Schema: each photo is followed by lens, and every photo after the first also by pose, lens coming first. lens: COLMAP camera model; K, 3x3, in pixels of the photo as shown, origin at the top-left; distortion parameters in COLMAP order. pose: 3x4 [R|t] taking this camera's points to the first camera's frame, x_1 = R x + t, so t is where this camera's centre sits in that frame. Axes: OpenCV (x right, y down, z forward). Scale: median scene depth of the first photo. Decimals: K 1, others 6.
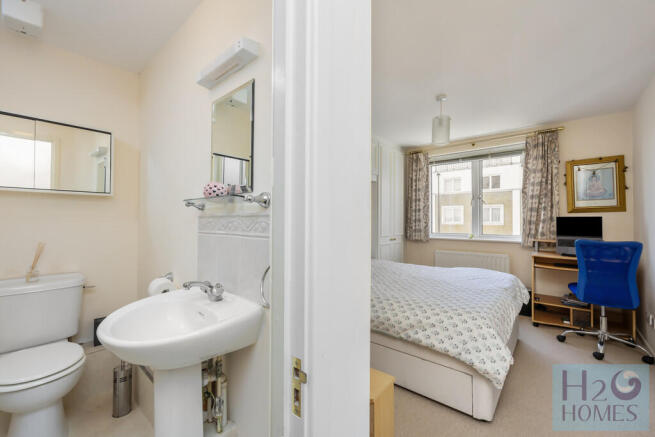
lens RADIAL K [[263.6, 0, 325.3], [0, 263.6, 215.3], [0, 0, 1]] dist [-0.003023, -0.000339]
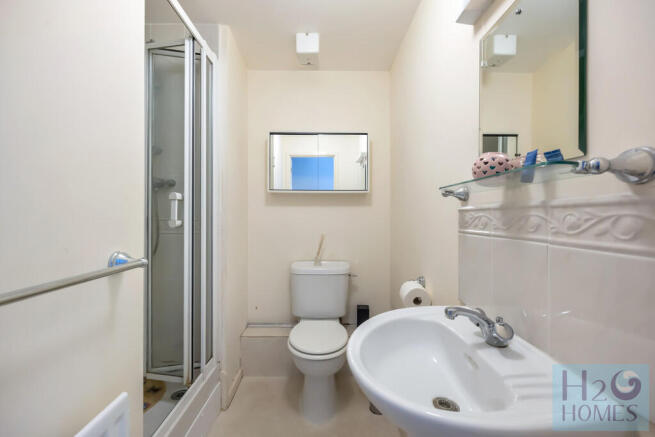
lens RADIAL K [[263.6, 0, 327.1], [0, 263.6, 215.1], [0, 0, 1]] dist [-0.003023, -0.000339]
pose [[0.658305, -0.000841, -0.752751, -0.213006], [0.013563, 0.999850, 0.010744, 0.008598], [0.752629, -0.017282, 0.658218, 0.303079]]
